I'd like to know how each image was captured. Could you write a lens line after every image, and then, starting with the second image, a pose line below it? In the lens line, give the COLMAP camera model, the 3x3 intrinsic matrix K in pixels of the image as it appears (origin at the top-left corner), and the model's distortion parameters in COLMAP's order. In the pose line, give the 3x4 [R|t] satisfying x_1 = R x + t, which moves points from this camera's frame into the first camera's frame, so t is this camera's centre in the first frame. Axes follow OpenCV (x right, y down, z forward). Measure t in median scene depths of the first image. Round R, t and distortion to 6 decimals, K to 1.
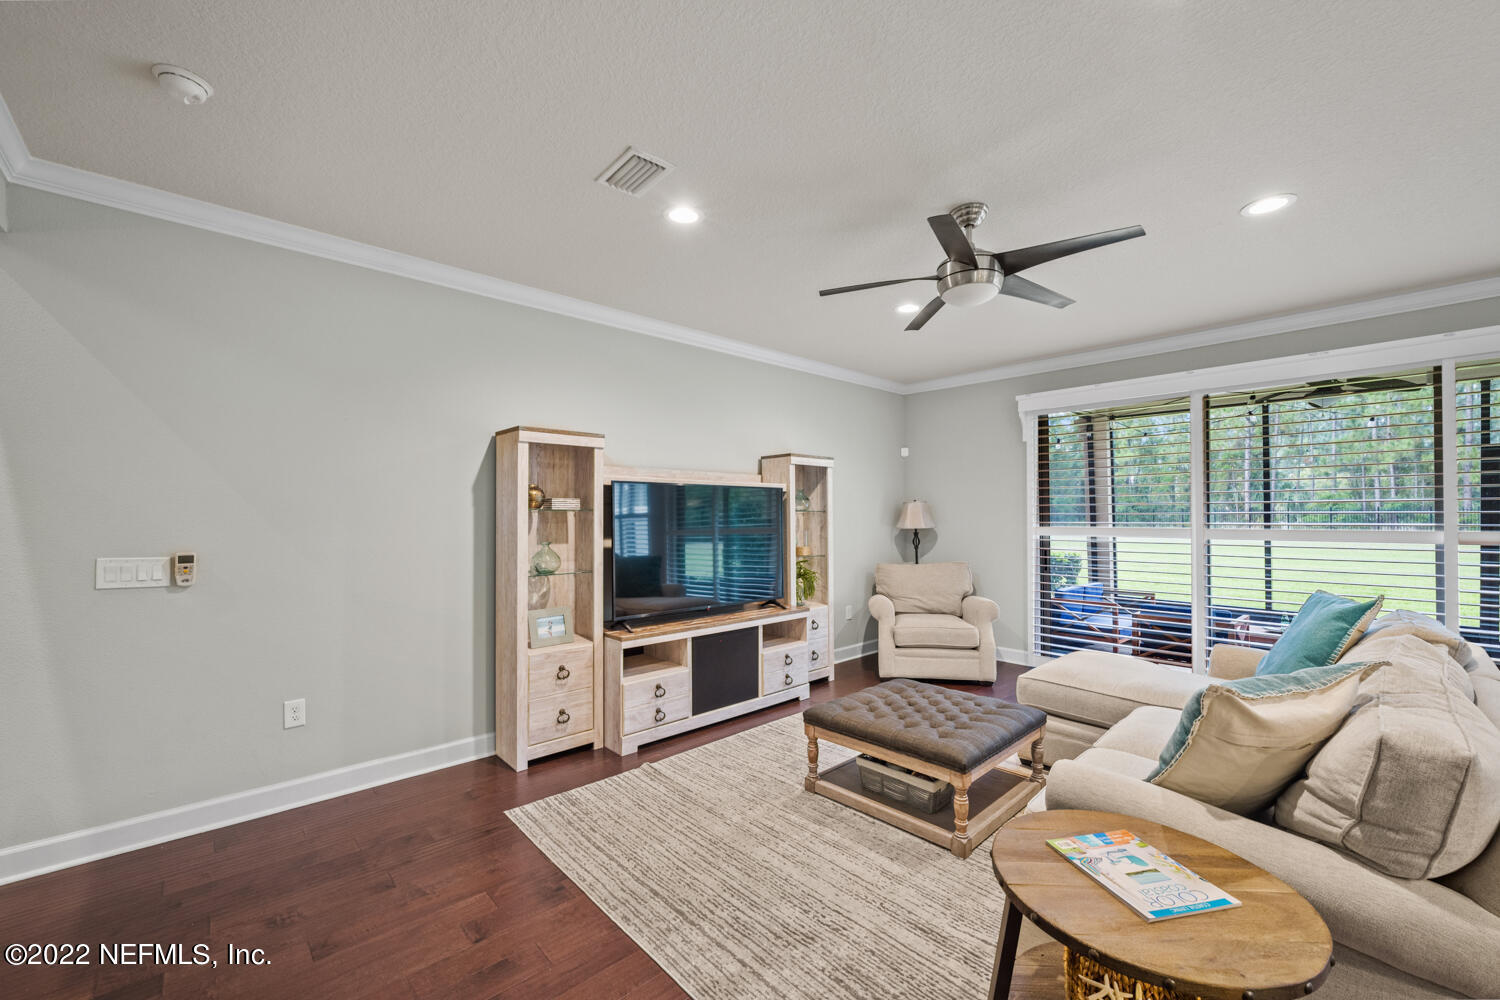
lens RADIAL K [[601.4, 0, 759.6], [0, 601.4, 509.1], [0, 0, 1]] dist [-0.000083, 0.000995]
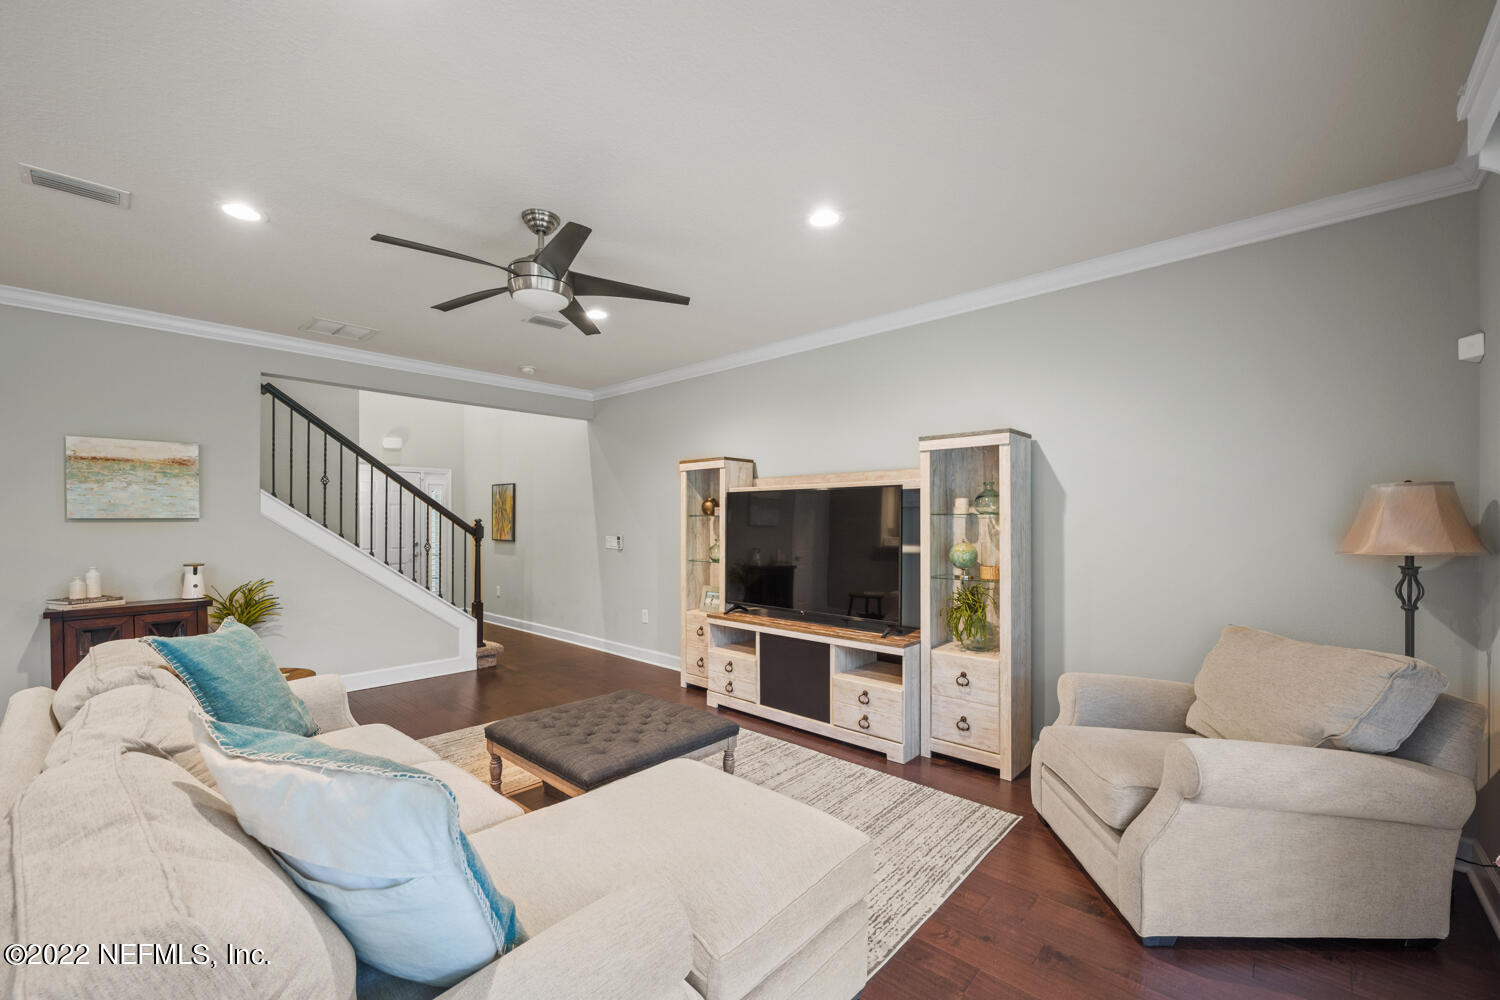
lens RADIAL K [[601.4, 0, 733.3], [0, 601.4, 524.4], [0, 0, 1]] dist [-0.000083, 0.000995]
pose [[0.064536, 0.011900, -0.997844, 0.953398], [0.012109, 0.999846, 0.012707, 0.004106], [0.997842, -0.012903, 0.064382, 0.873332]]
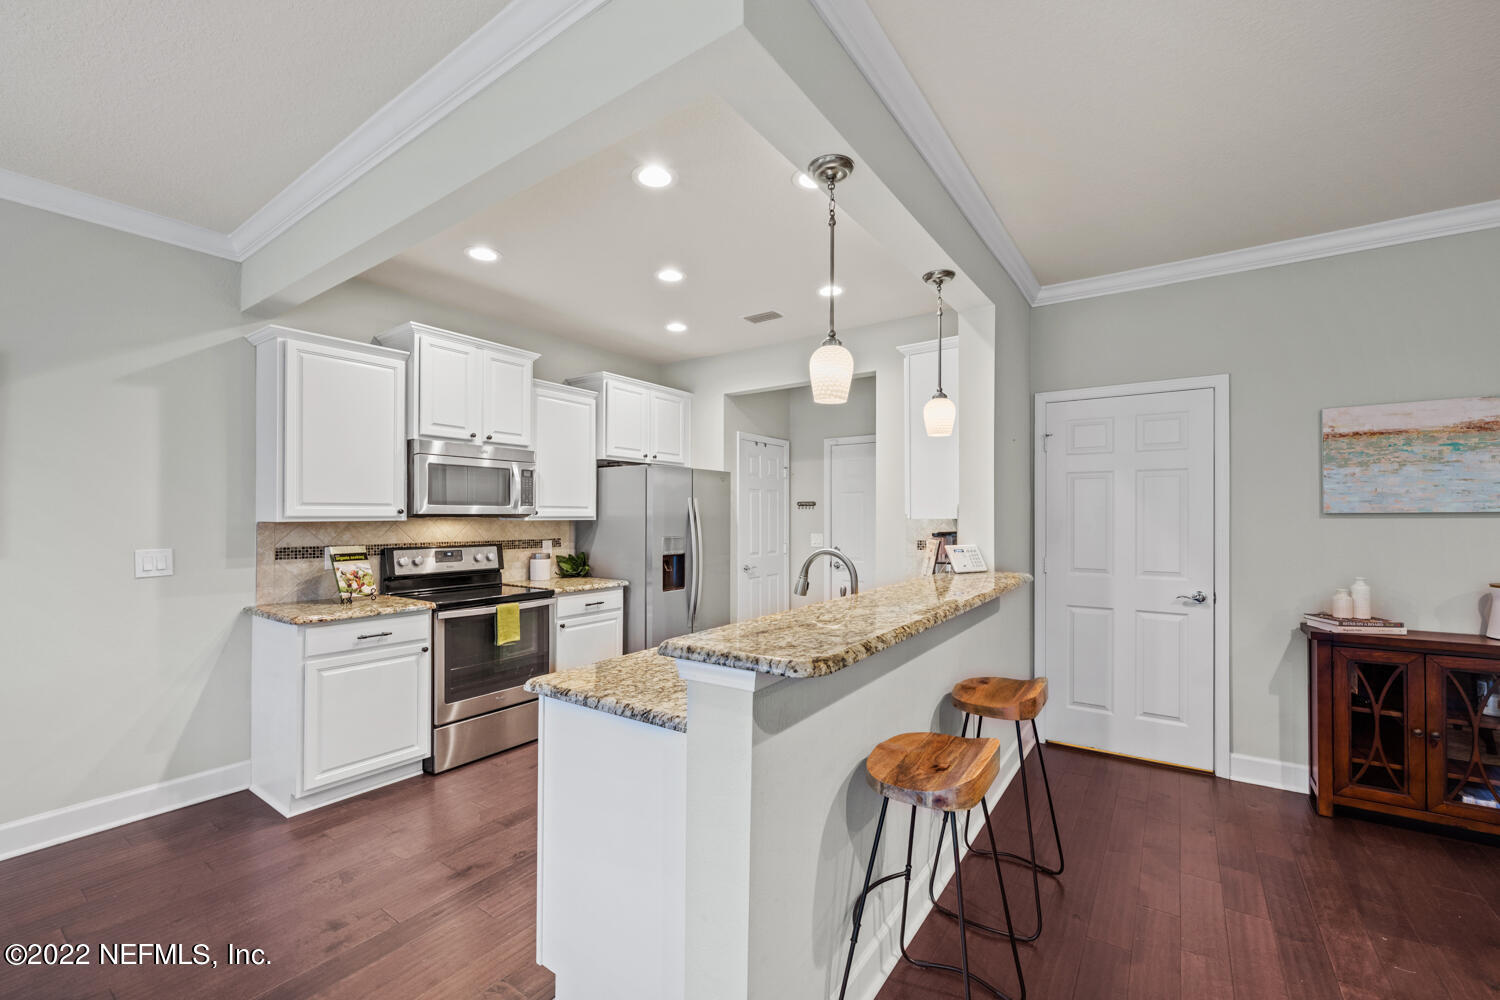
lens RADIAL K [[601.4, 0, 753.2], [0, 601.4, 516.4], [0, 0, 1]] dist [-0.000083, 0.000995]
pose [[-0.978414, 0.005067, -0.206595, 0.791291], [0.007173, 0.999930, -0.009444, 0.000139], [0.206532, -0.010722, -0.978381, 0.472259]]
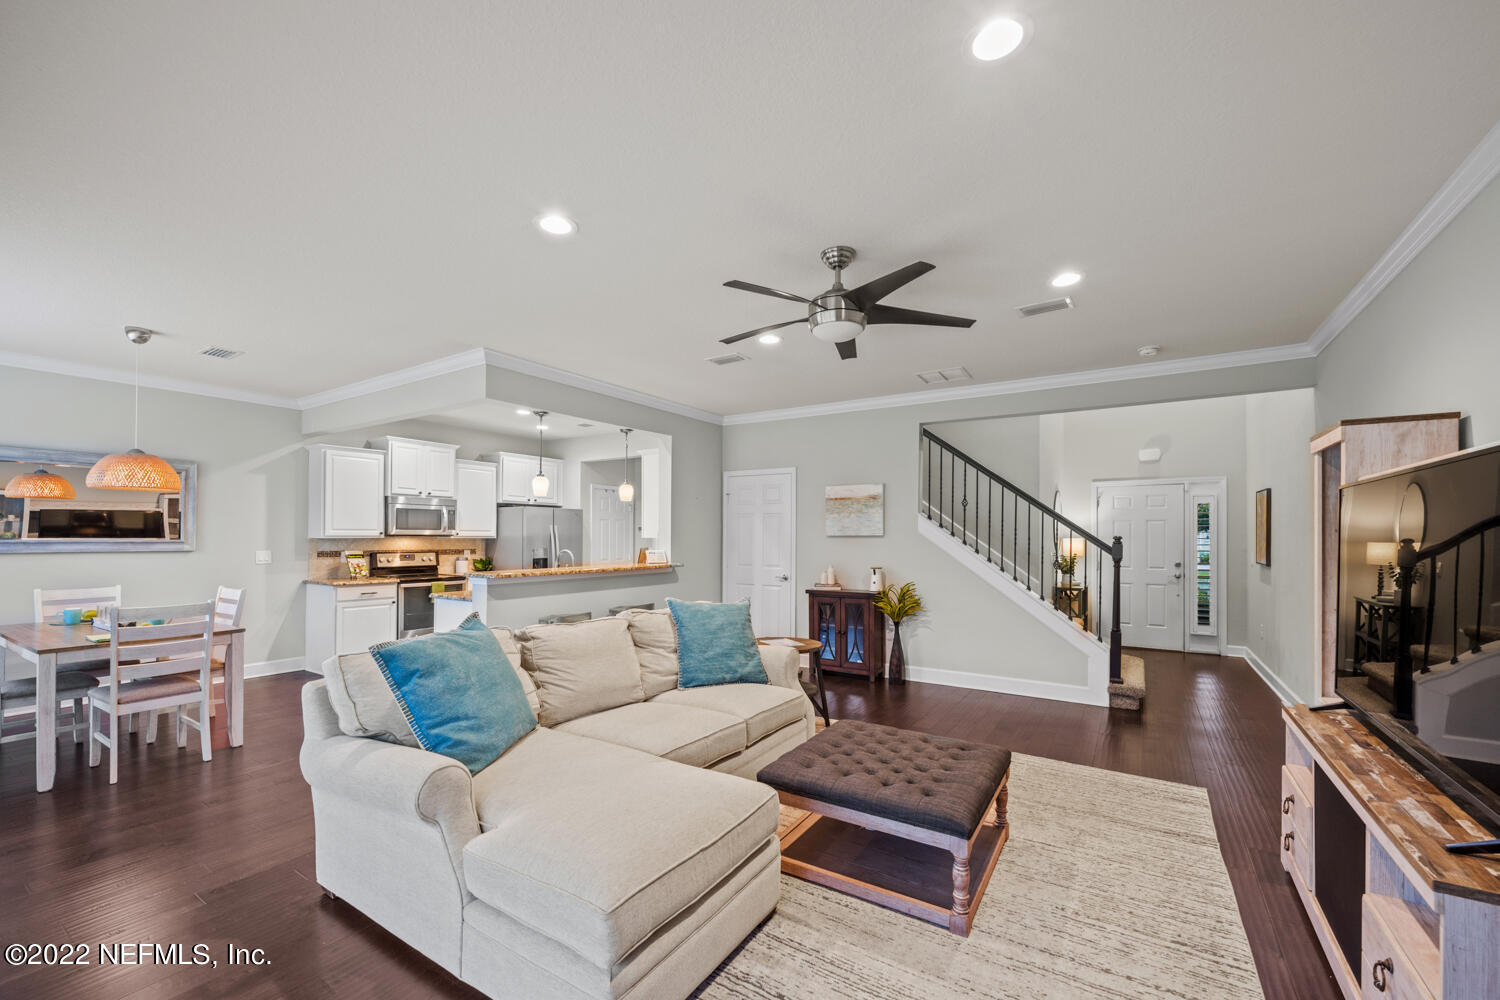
lens RADIAL K [[601.4, 0, 753.9], [0, 601.4, 534.8], [0, 0, 1]] dist [-0.000083, 0.000995]
pose [[-0.969213, 0.001720, -0.246219, 0.514591], [0.004770, 0.999919, -0.011794, 0.010576], [0.246179, -0.012606, -0.969142, 1.402620]]
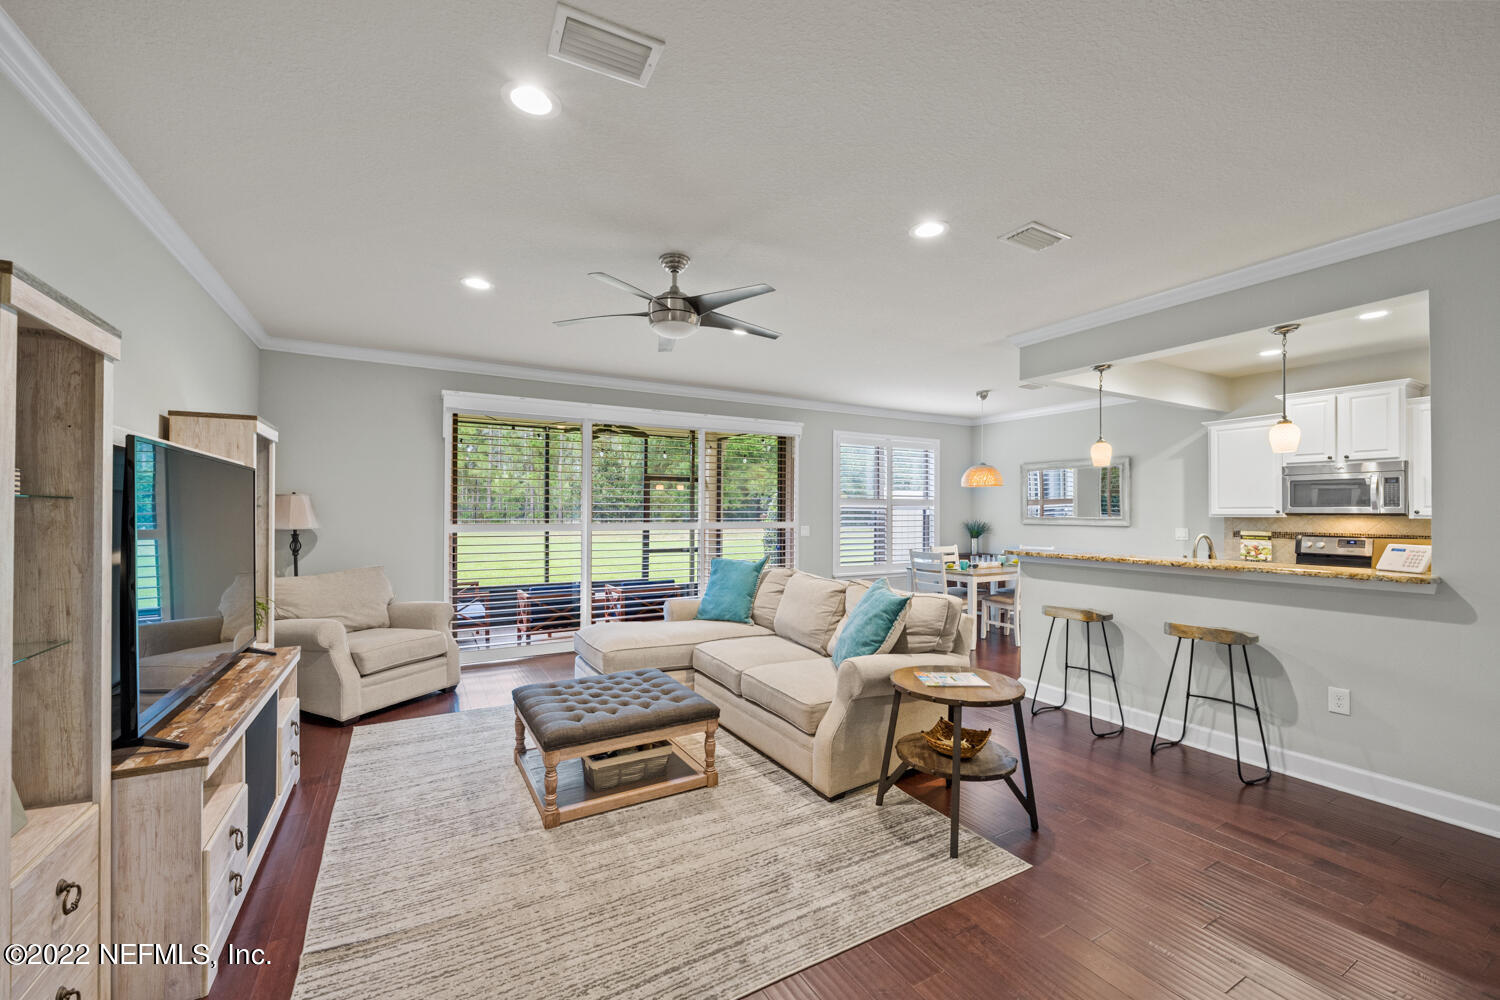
lens RADIAL K [[601.4, 0, 739.8], [0, 601.4, 503.0], [0, 0, 1]] dist [-0.000083, 0.000995]
pose [[0.236688, 0.020448, 0.971371, -0.559091], [-0.016405, 0.999720, -0.017048, 0.006105], [-0.971447, -0.011900, 0.236957, 0.417782]]
